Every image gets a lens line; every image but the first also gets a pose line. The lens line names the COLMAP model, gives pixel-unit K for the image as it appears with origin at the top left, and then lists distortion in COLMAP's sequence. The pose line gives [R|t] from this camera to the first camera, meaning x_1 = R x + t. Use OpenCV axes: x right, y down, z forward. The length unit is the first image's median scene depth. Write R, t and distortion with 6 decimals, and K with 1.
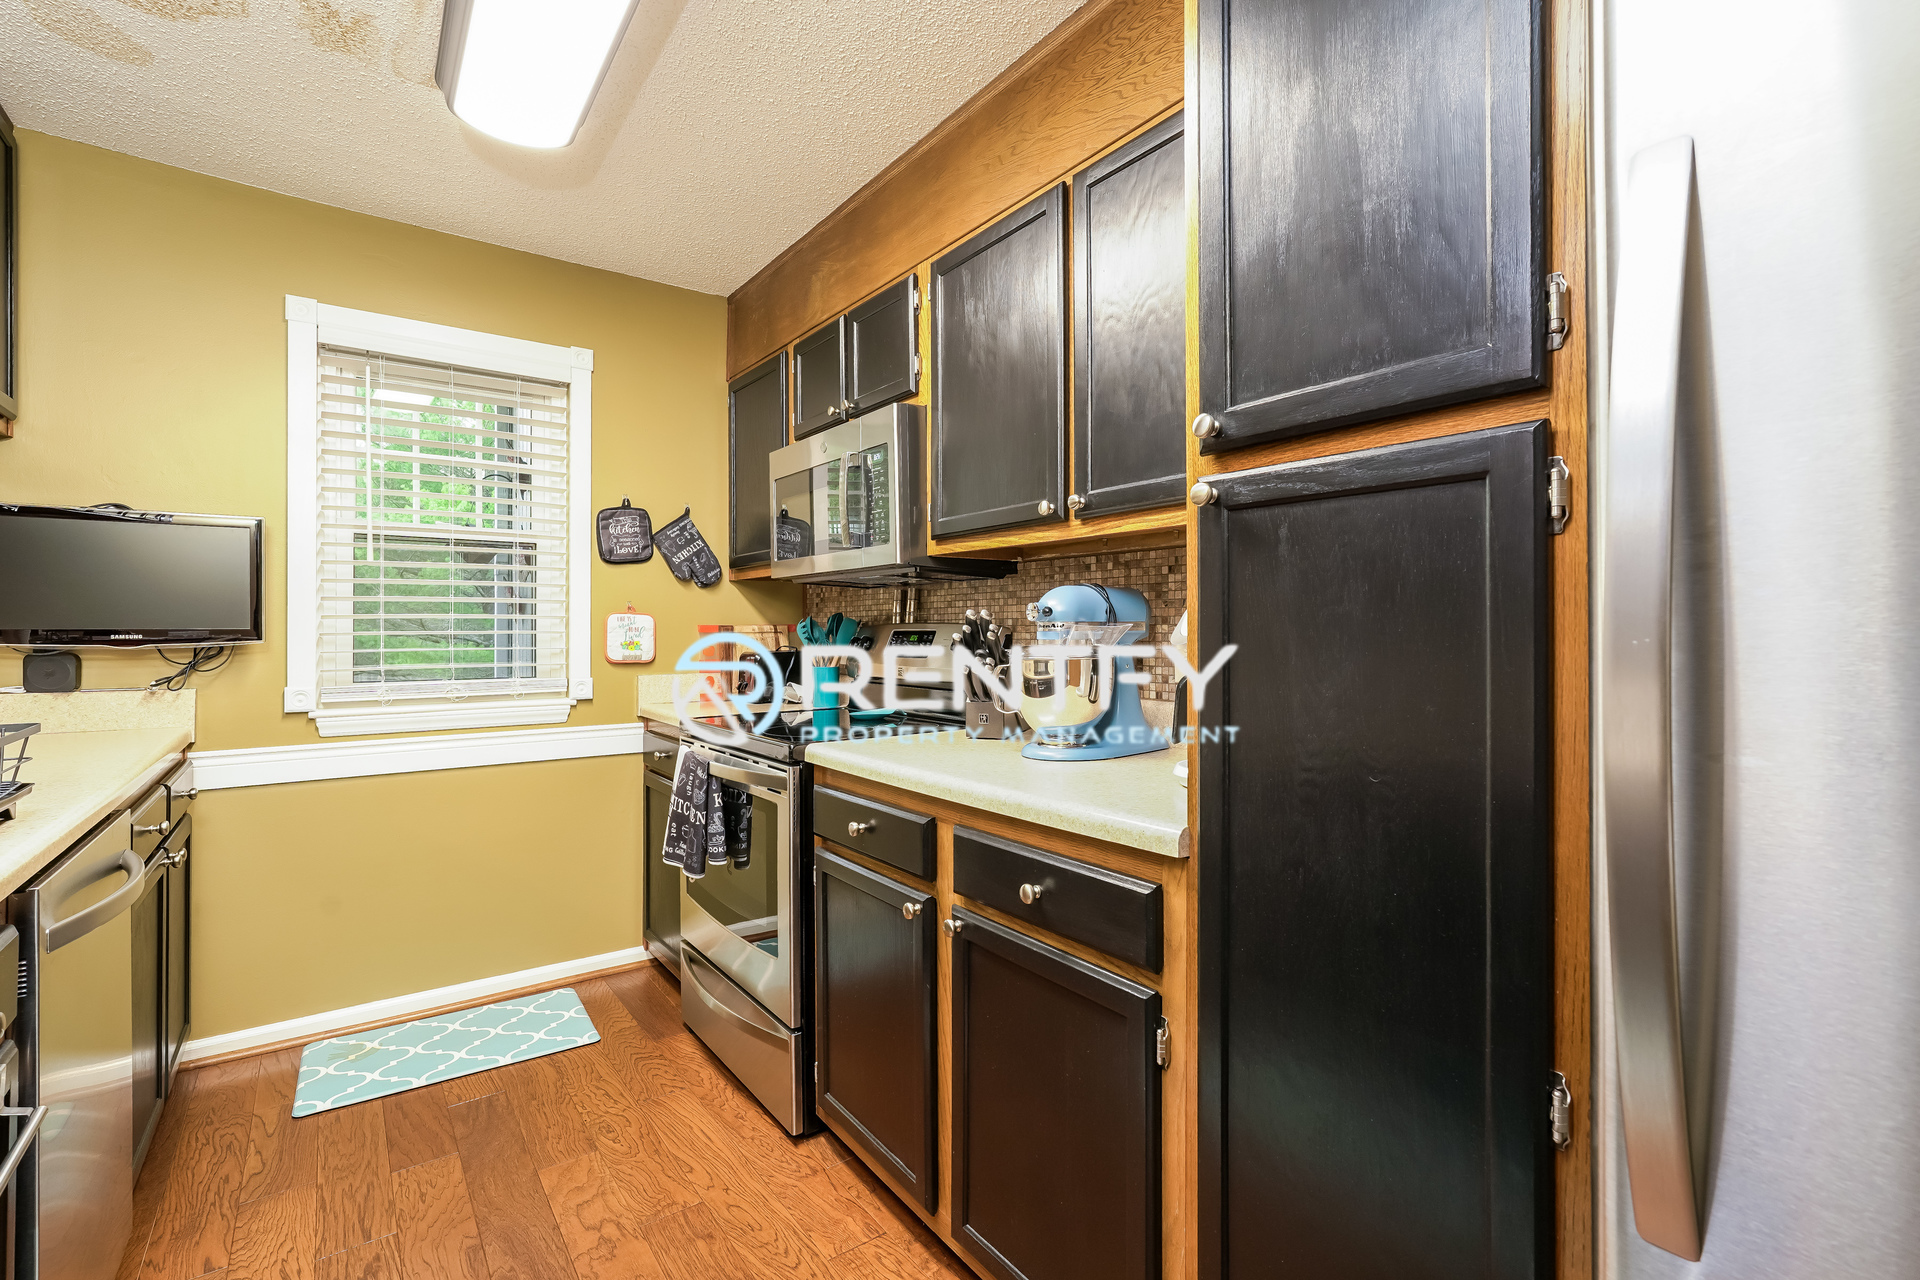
lens RADIAL K [[822.7, 0, 953.0], [0, 822.7, 626.7], [0, 0, 1]] dist [-0.001922, -0.000130]
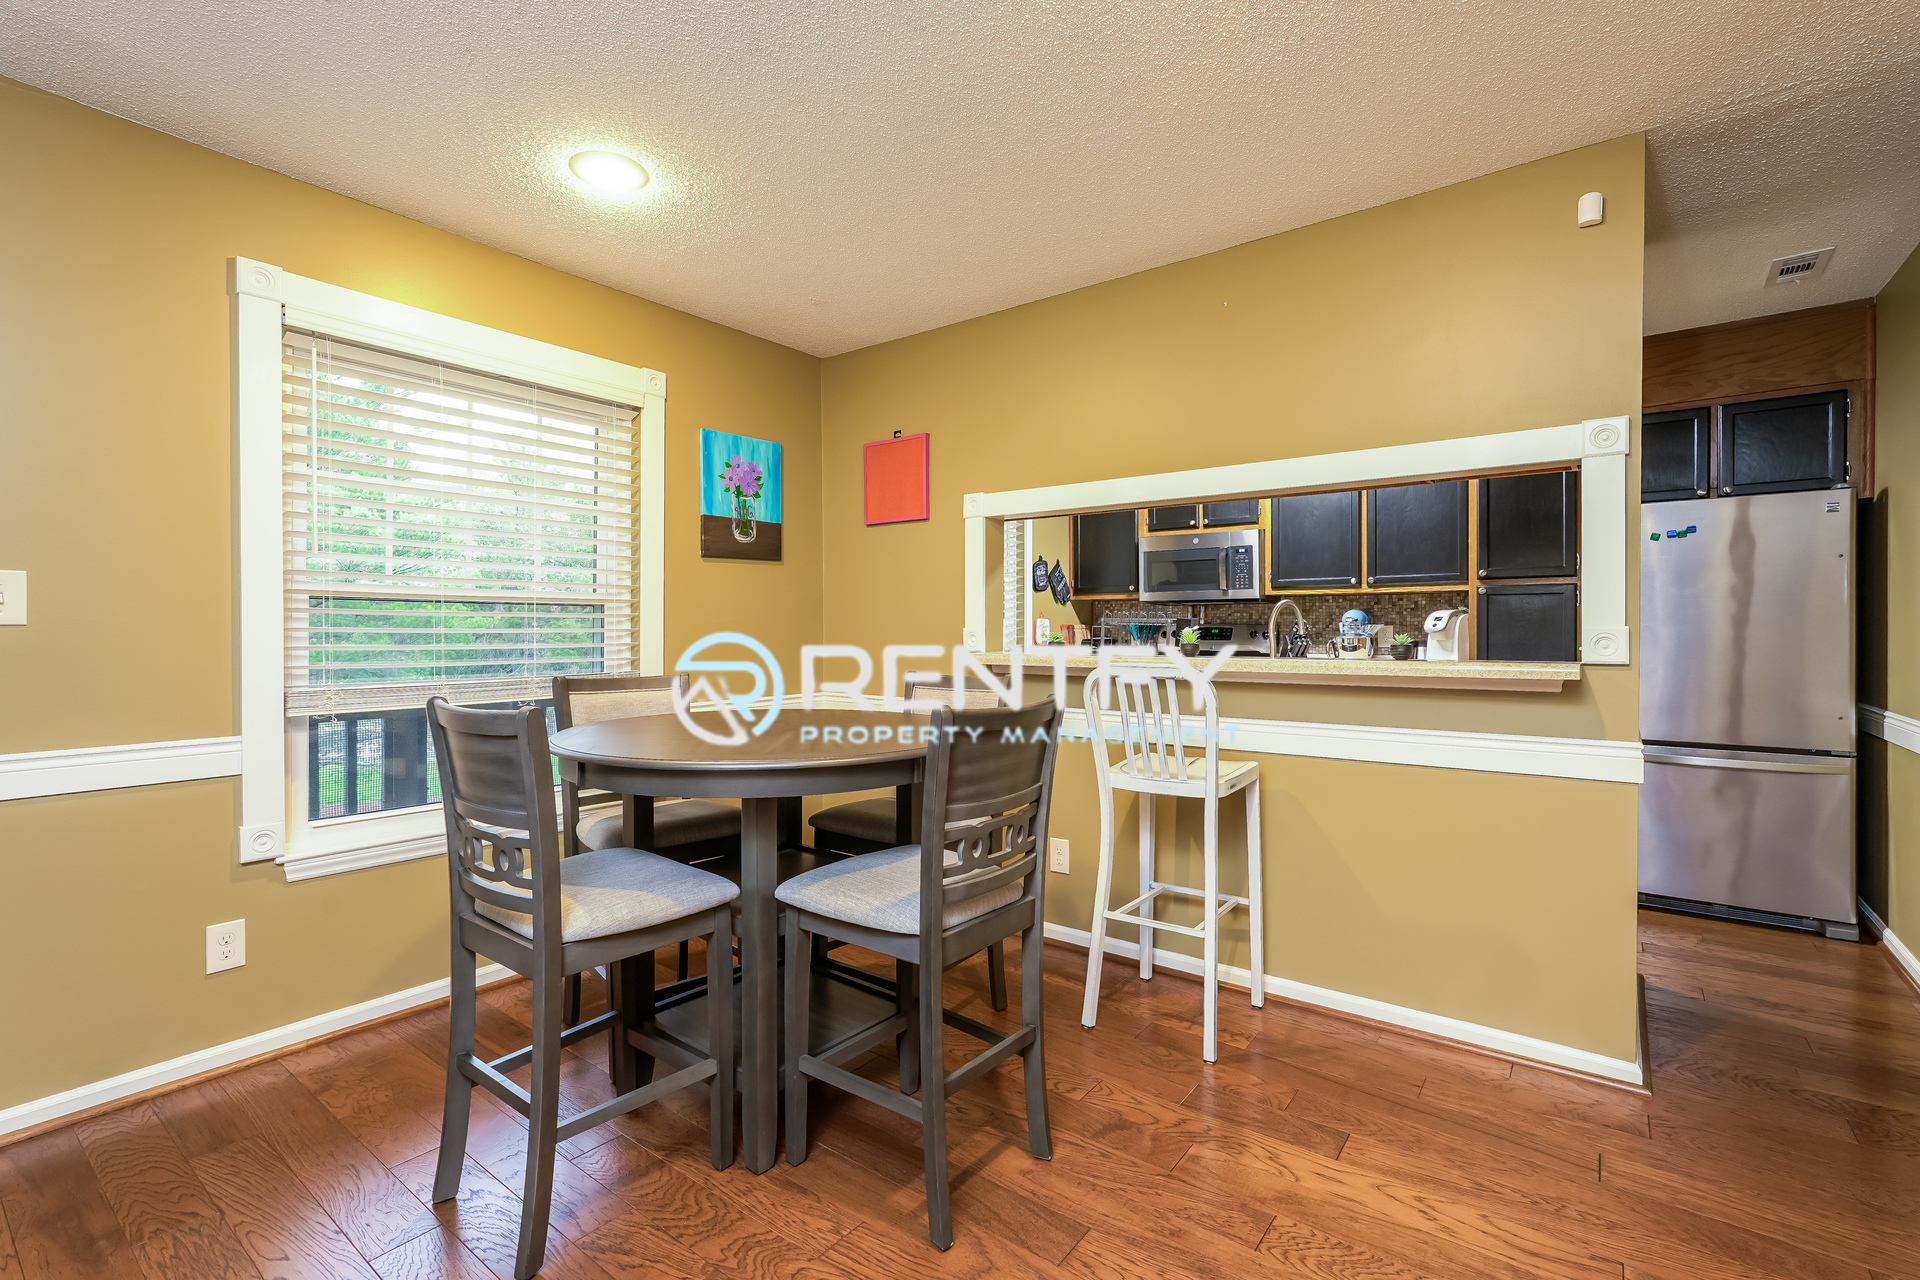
lens RADIAL K [[872.9, 0, 967.1], [0, 872.9, 635.1], [0, 0, 1]] dist [0.012383, -0.000011]
pose [[0.961099, 0.003872, 0.276178, -0.975277], [-0.006730, 0.999933, 0.009402, -0.000528], [-0.276124, -0.010895, 0.961060, -0.678906]]
